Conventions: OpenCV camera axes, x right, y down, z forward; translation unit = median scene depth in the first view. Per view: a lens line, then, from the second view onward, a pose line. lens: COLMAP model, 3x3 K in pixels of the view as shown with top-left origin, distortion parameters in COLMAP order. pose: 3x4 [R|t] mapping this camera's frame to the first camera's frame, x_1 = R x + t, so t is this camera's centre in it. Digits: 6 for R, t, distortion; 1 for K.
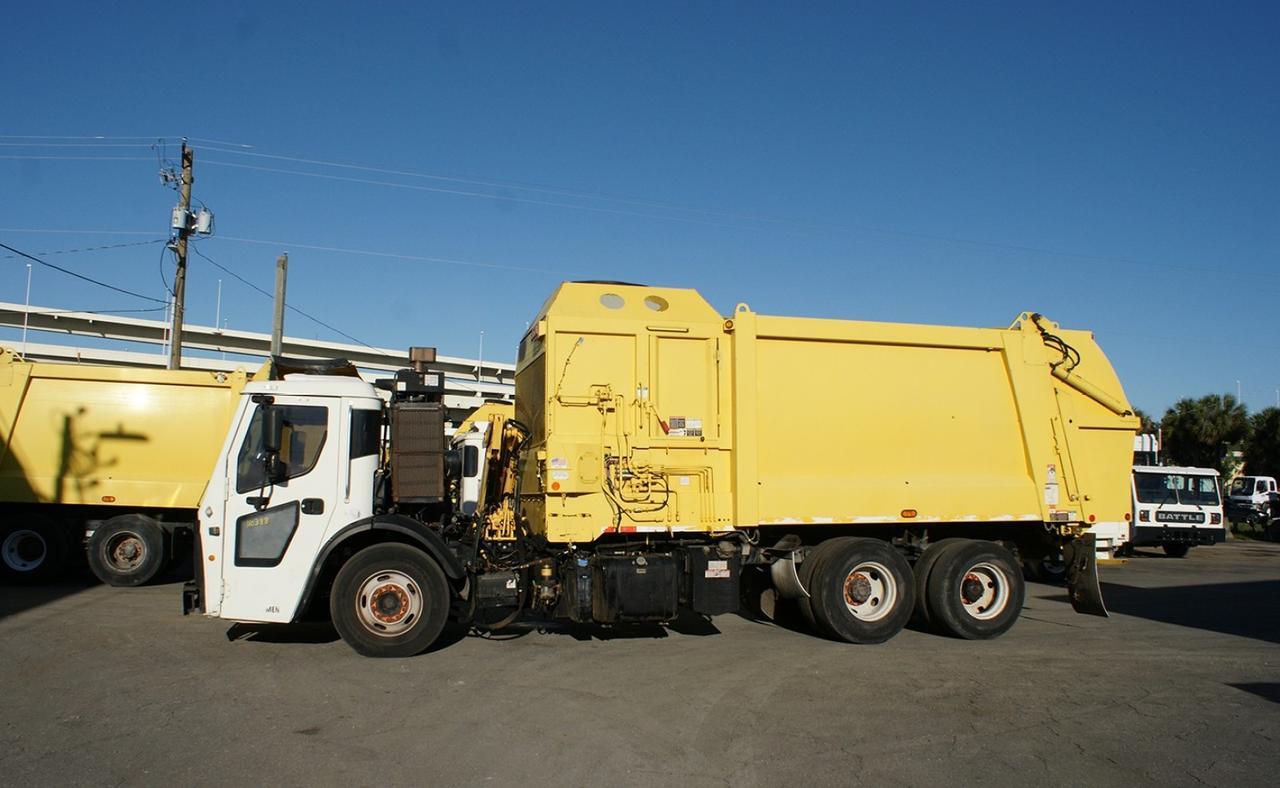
lens RADIAL K [[1013.0, 0, 621.3], [0, 1013.0, 426.8], [0, 0, 1]] dist [-0.160032, 0.140718]
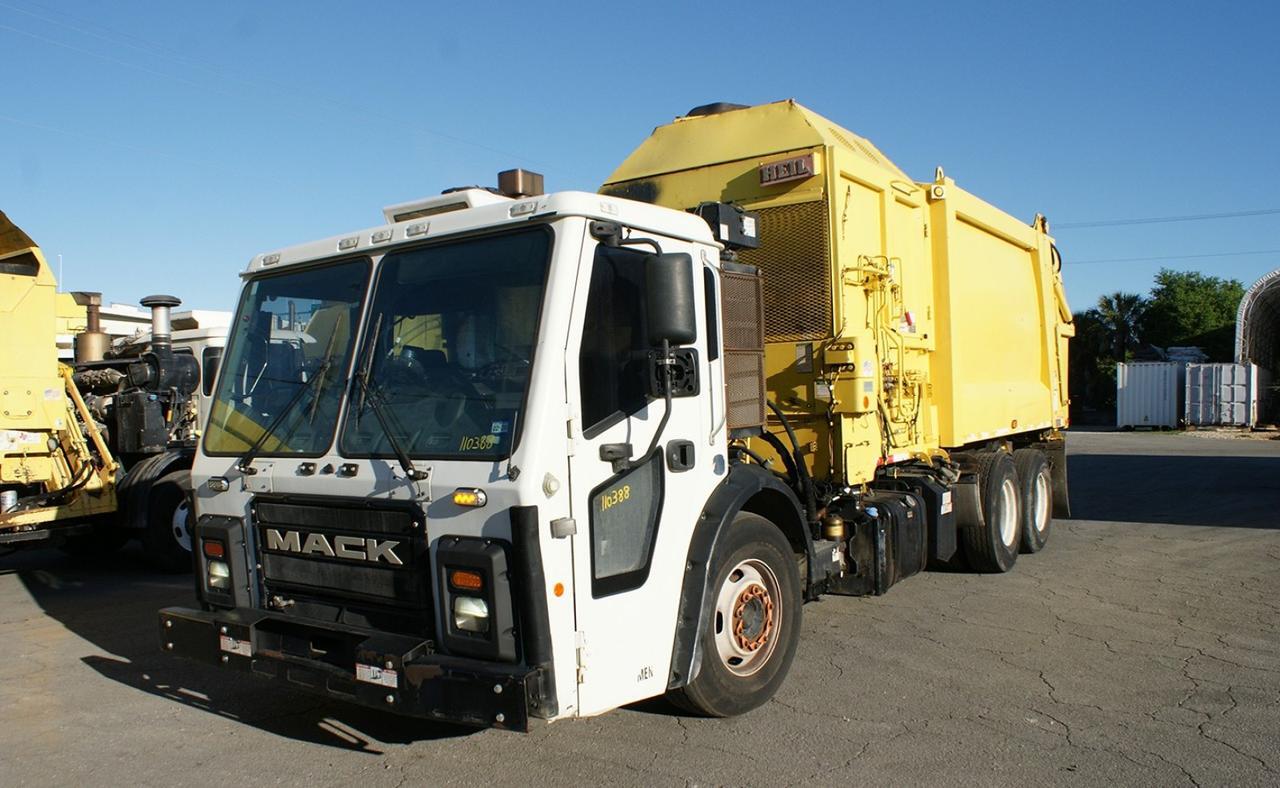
lens RADIAL K [[1013.0, 0, 621.3], [0, 1013.0, 426.8], [0, 0, 1]] dist [-0.160032, 0.140718]
pose [[0.764100, -0.040757, 0.643809, -0.661228], [-0.017913, 0.996277, 0.084330, 0.022755], [-0.644849, -0.075969, 0.760525, 0.633640]]
